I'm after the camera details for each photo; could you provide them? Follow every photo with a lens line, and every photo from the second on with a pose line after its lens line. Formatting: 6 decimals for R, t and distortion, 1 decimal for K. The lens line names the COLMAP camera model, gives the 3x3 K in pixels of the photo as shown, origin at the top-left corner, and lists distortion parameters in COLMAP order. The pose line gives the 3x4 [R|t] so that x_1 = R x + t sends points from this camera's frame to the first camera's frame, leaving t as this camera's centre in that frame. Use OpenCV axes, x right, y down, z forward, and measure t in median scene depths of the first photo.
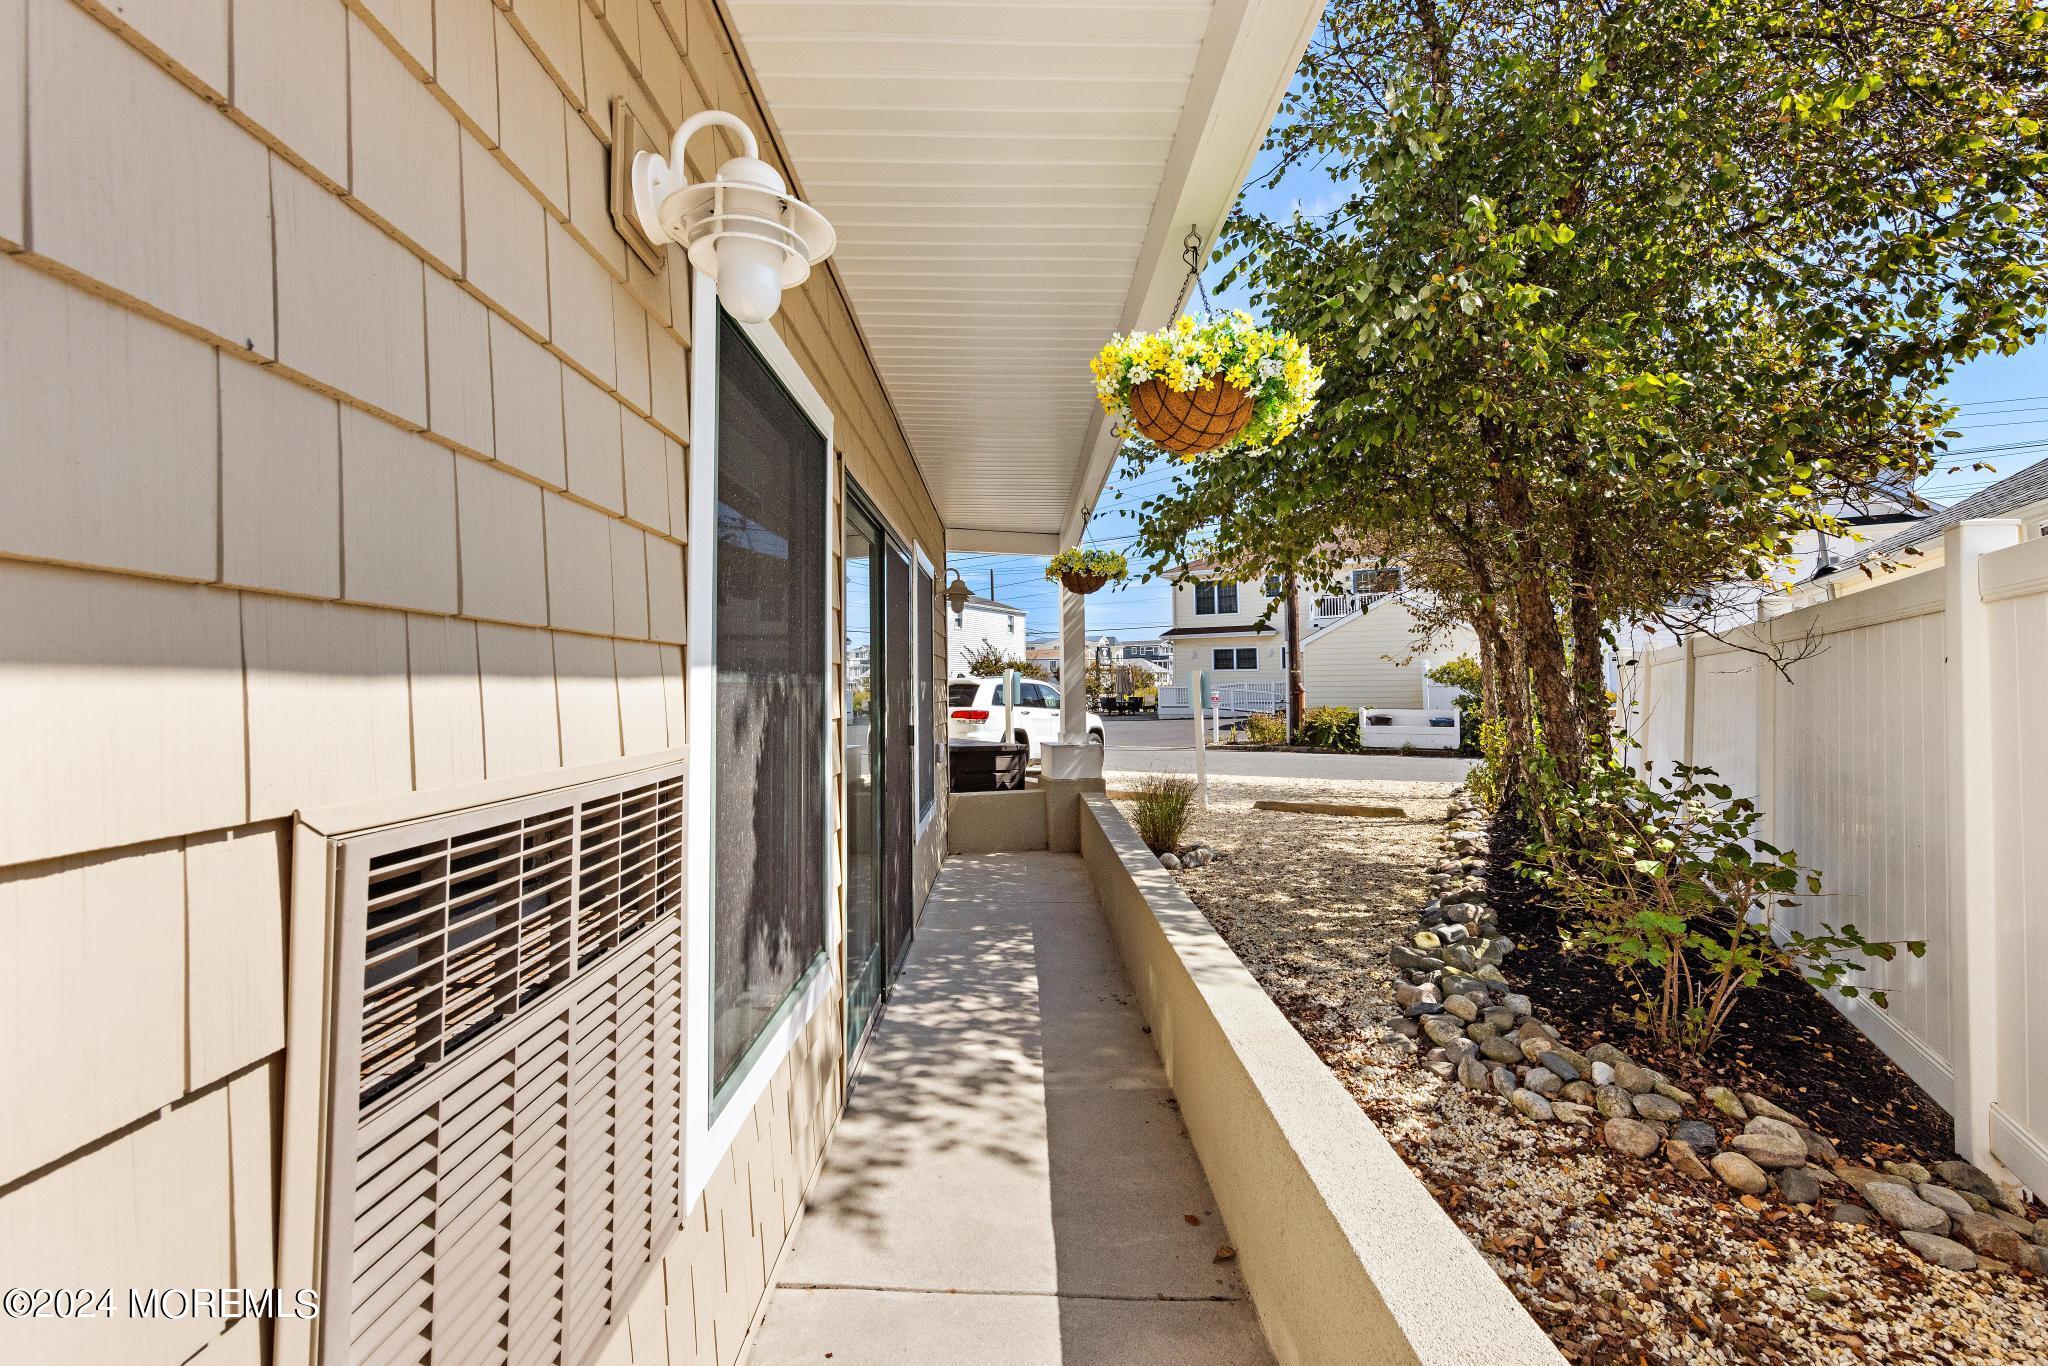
lens RADIAL K [[820.6, 0, 983.3], [0, 820.6, 683.4], [0, 0, 1]] dist [0.001250, 0.000416]
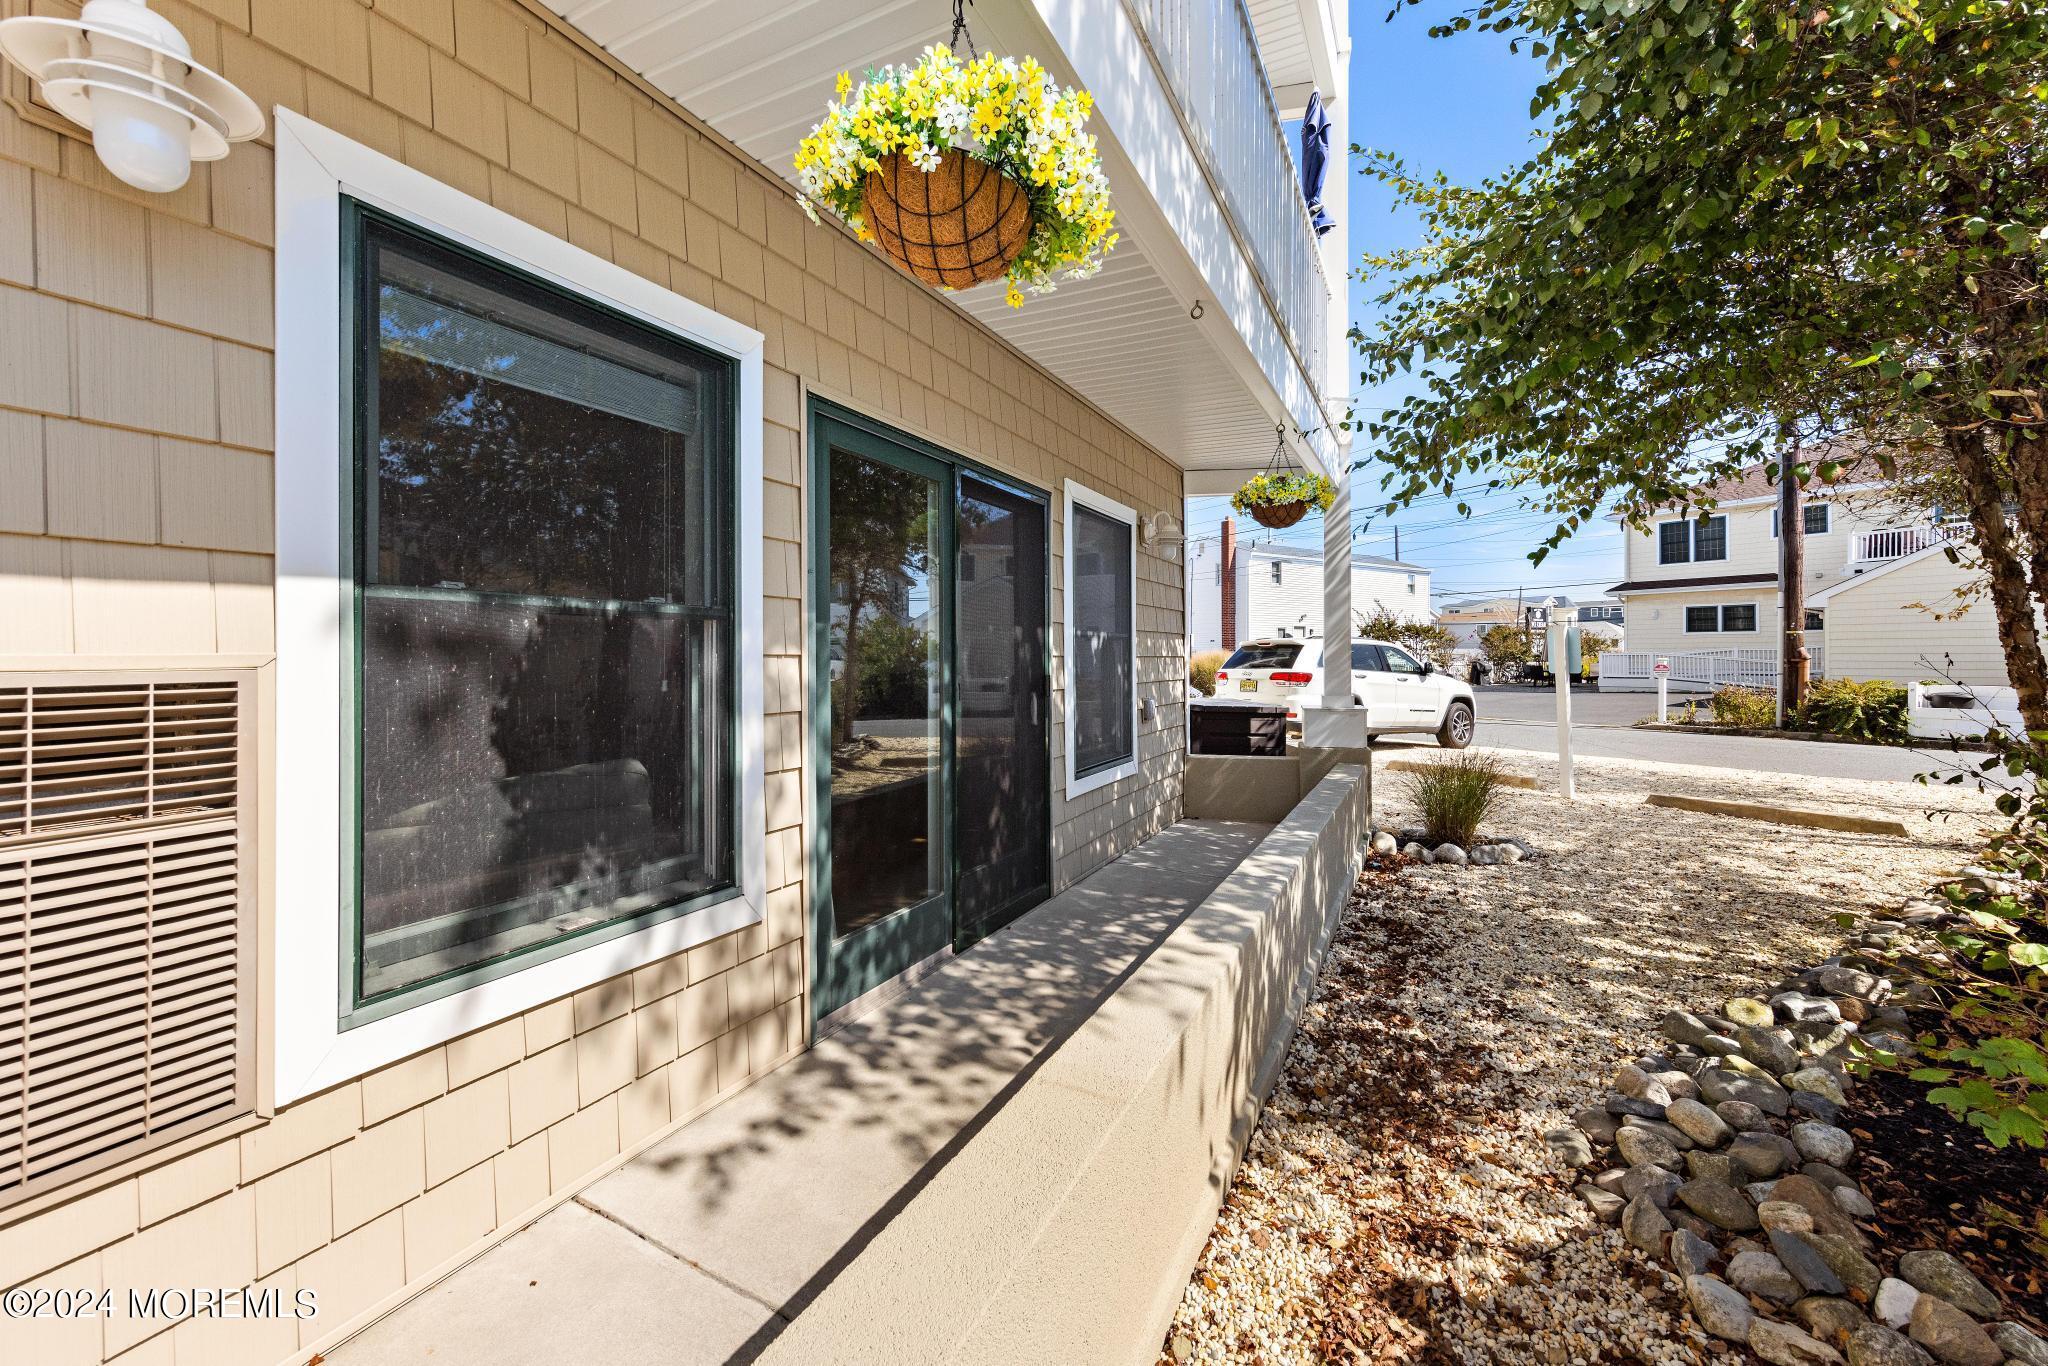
lens RADIAL K [[786.1, 0, 1015.2], [0, 786.1, 683.3], [0, 0, 1]] dist [0.009031, -0.000332]
pose [[0.898231, 0.026169, -0.438743, 0.221232], [-0.006970, 0.998949, 0.045313, 0.016097], [0.439468, -0.037643, 0.897469, 0.131428]]
